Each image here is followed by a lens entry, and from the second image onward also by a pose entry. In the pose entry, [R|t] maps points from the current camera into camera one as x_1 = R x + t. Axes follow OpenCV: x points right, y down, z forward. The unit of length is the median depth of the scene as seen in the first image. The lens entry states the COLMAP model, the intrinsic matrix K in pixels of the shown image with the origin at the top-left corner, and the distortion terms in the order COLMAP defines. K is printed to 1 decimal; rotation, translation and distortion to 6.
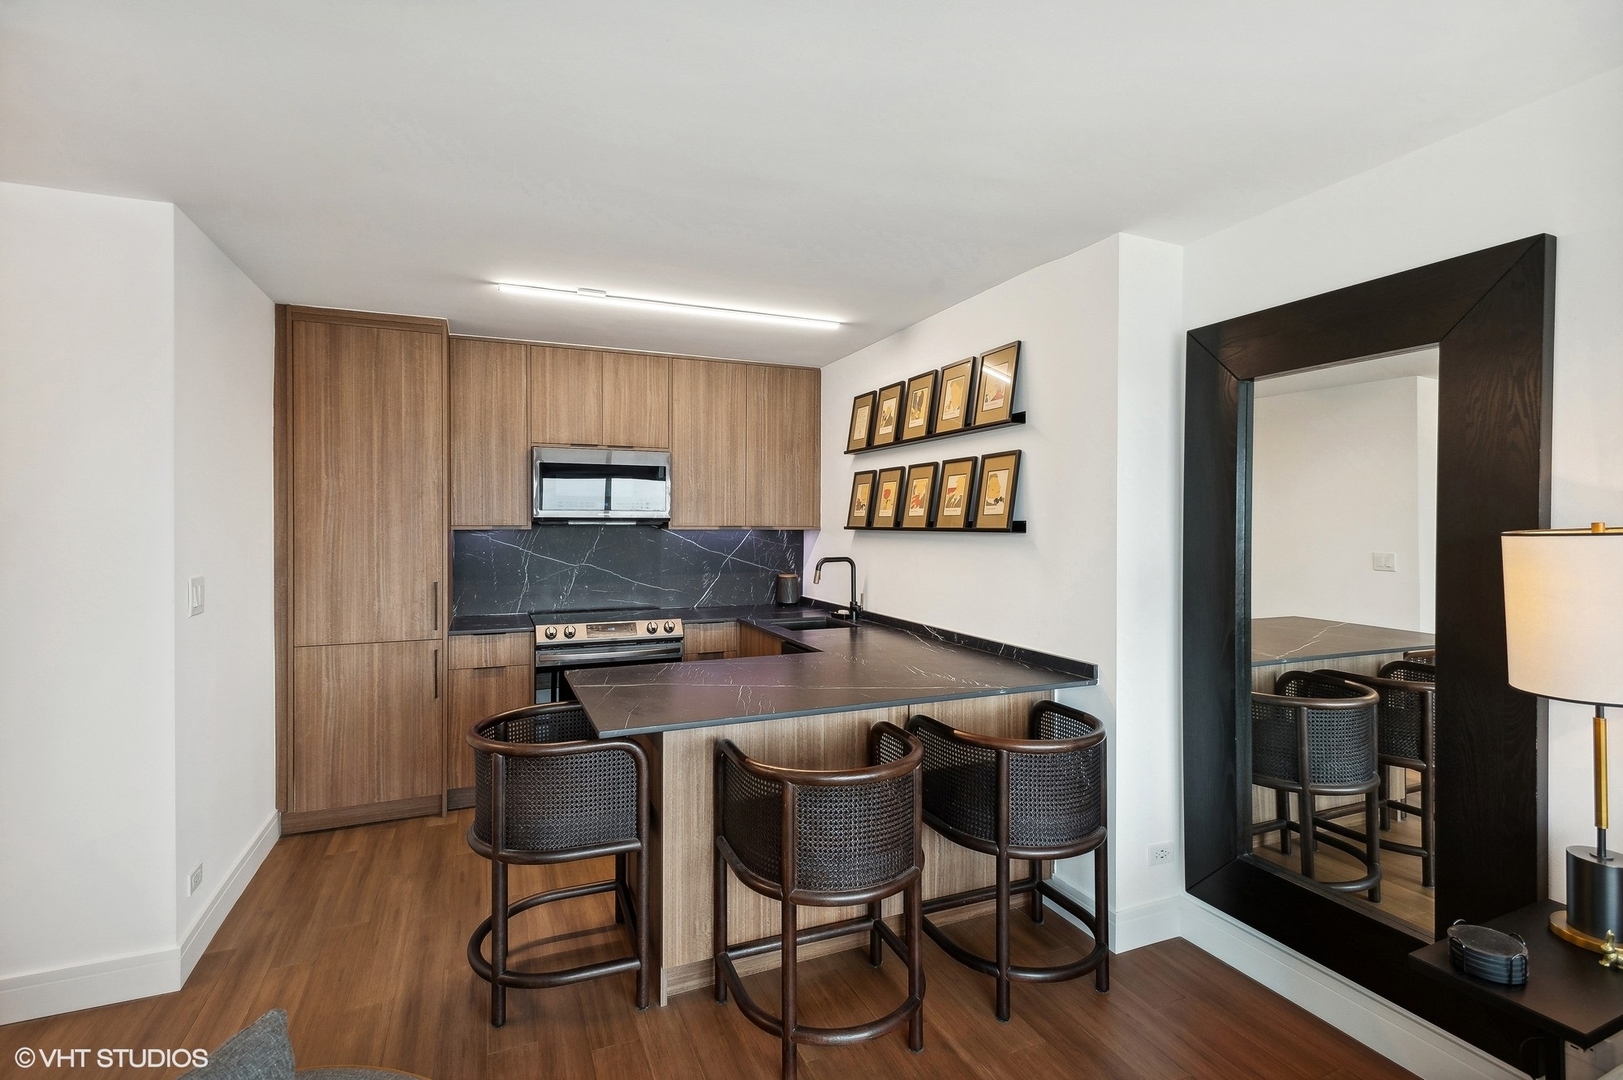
lens RADIAL K [[787.8, 0, 829.1], [0, 787.8, 525.1], [0, 0, 1]] dist [0.017183, -0.004997]
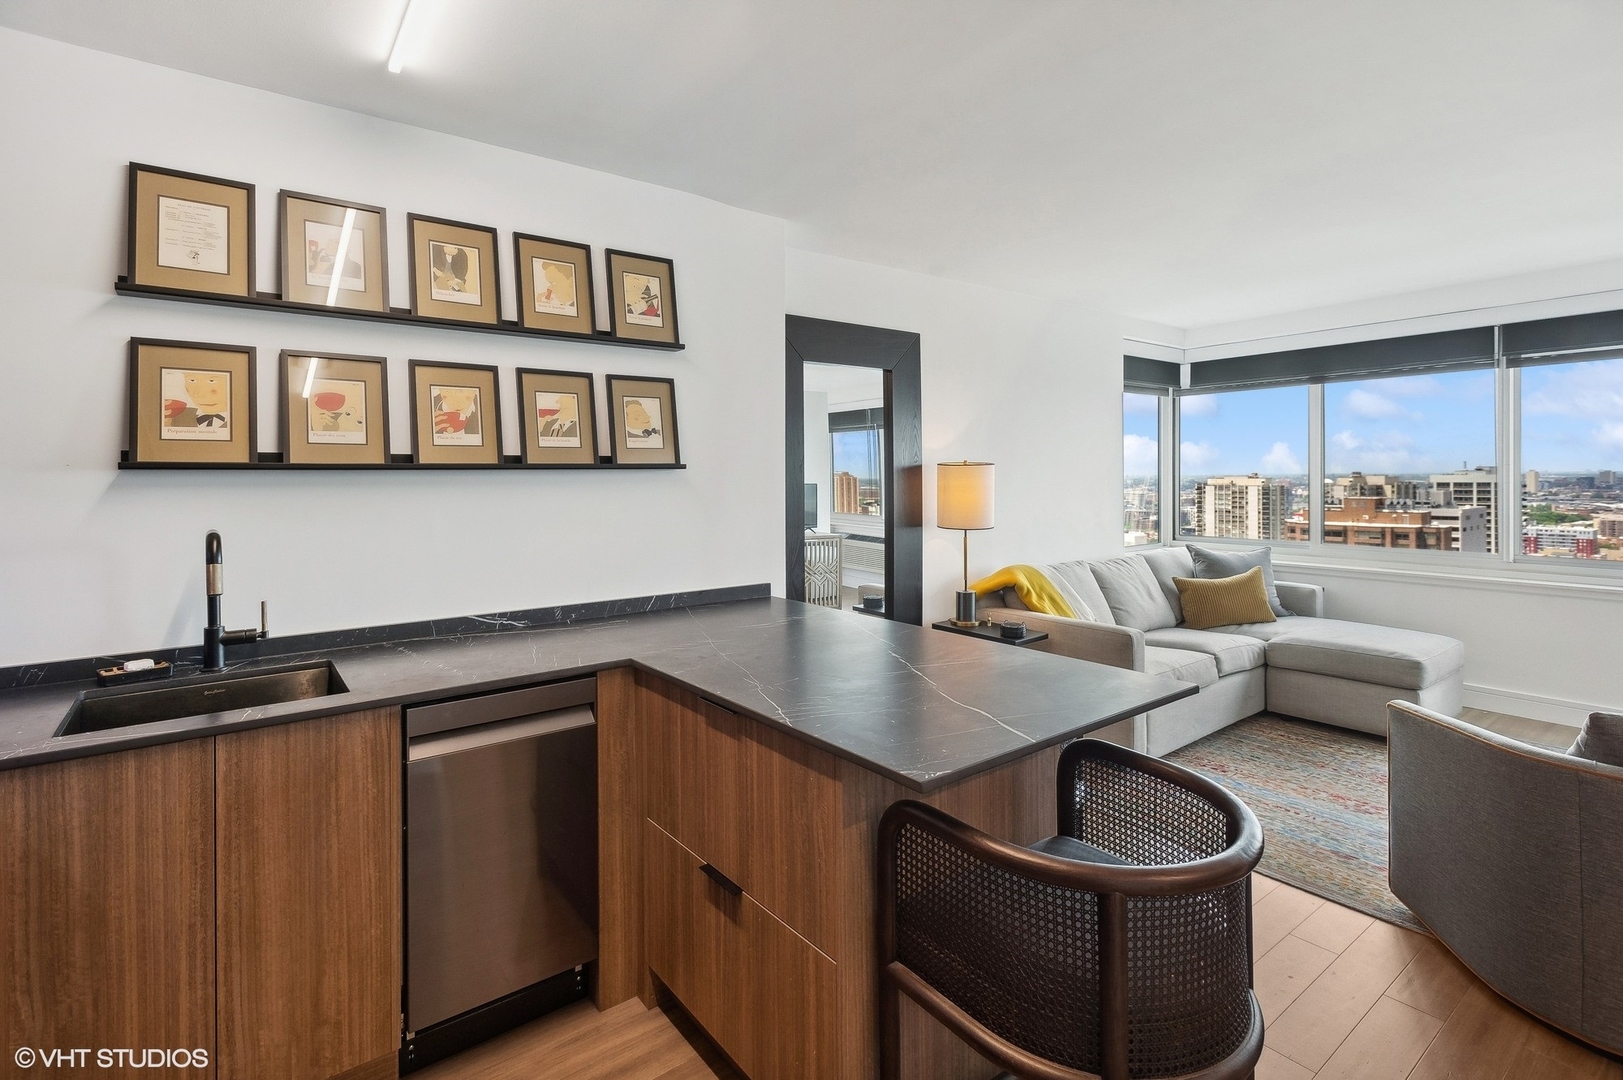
lens RADIAL K [[750.7, 0, 825.5], [0, 750.7, 485.4], [0, 0, 1]] dist [0.020010, 0.000310]
pose [[-0.224037, -0.009446, 0.974535, -0.543148], [0.013334, 0.999830, 0.012757, 0.016276], [-0.974489, 0.015853, -0.223873, 0.860296]]
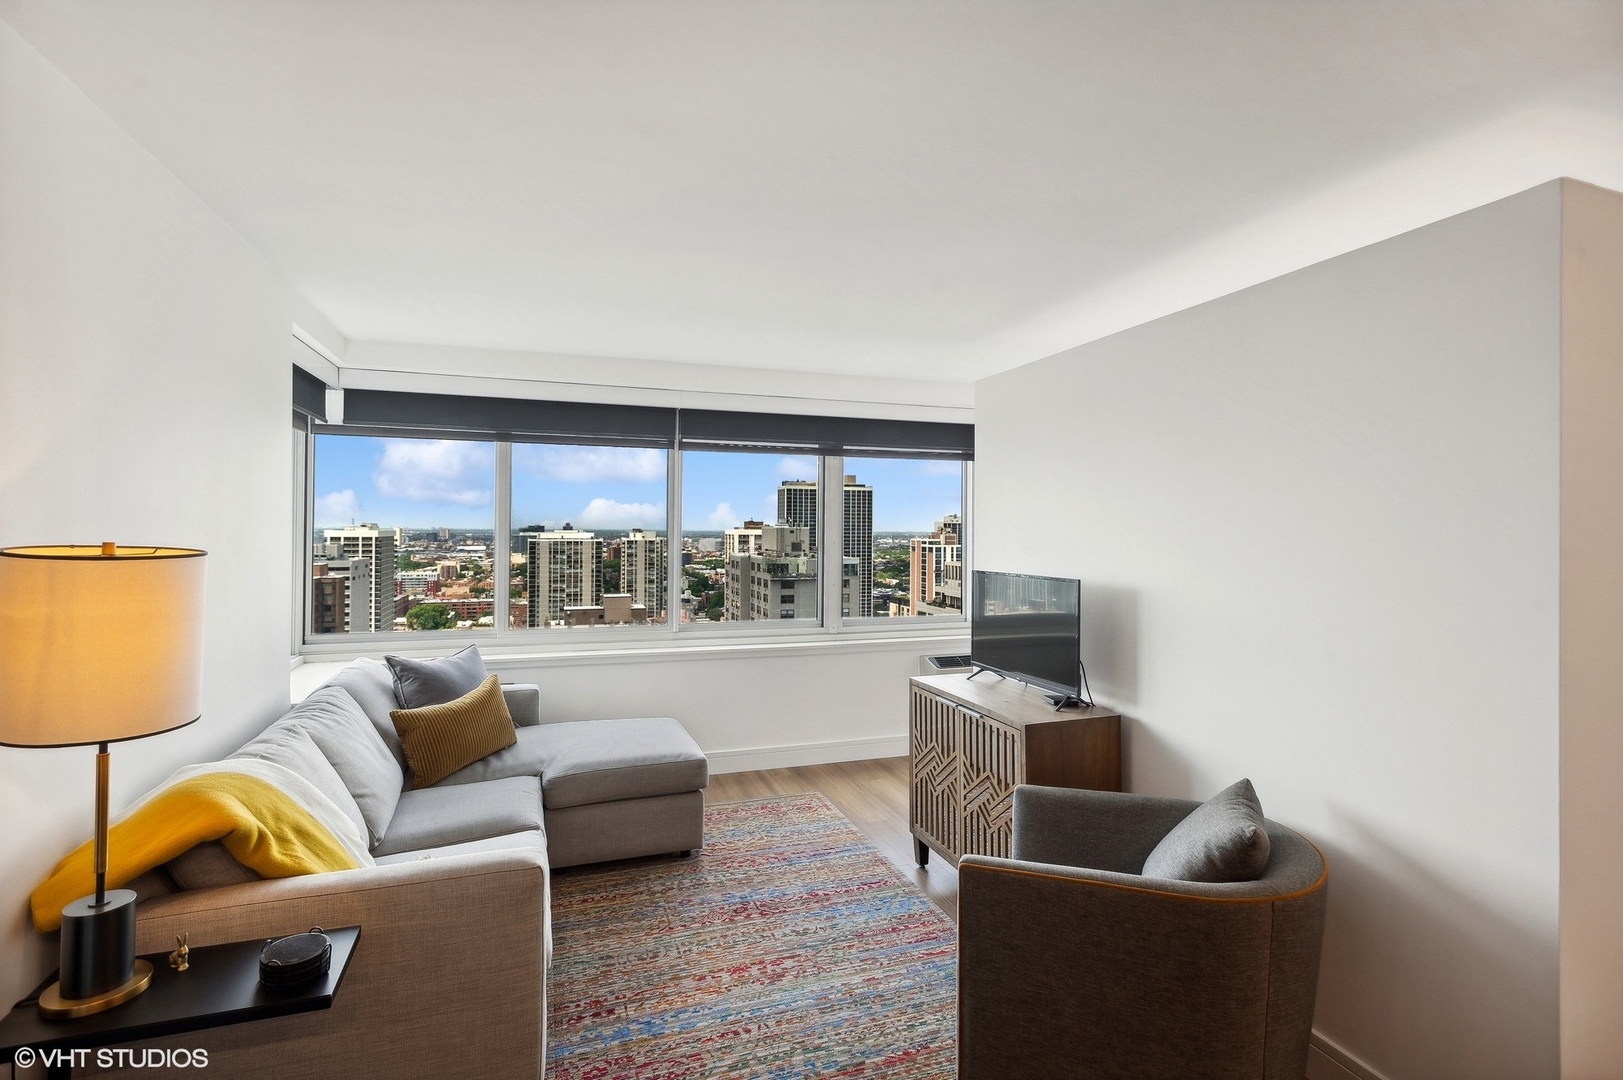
lens RADIAL K [[750.7, 0, 805.1], [0, 750.7, 531.4], [0, 0, 1]] dist [0.020010, 0.000310]
pose [[-0.994331, -0.006926, 0.106105, 0.019901], [-0.006191, 0.999955, 0.007254, -0.012569], [-0.106151, 0.006556, -0.994328, 0.778781]]
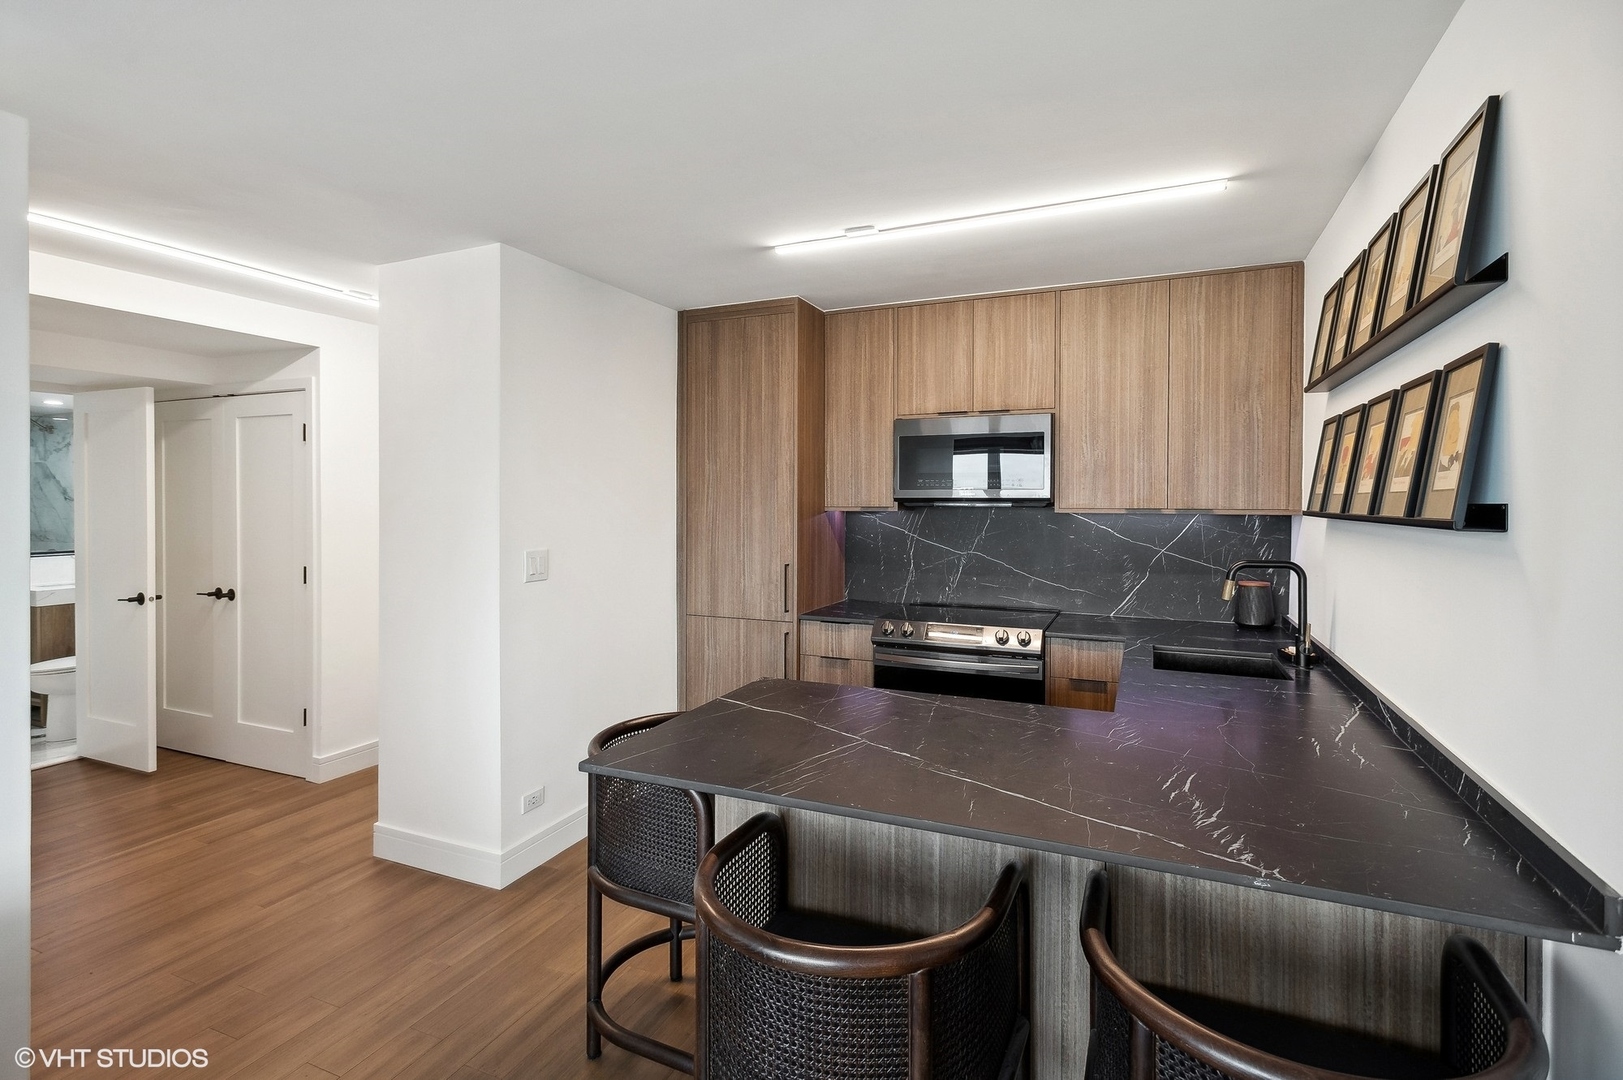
lens RADIAL K [[787.8, 0, 802.6], [0, 787.8, 514.5], [0, 0, 1]] dist [0.017183, -0.004997]
pose [[0.666850, 0.011315, -0.745106, 0.257425], [-0.000407, 0.999890, 0.014819, -0.004980], [0.745192, -0.009579, 0.666782, 0.352953]]
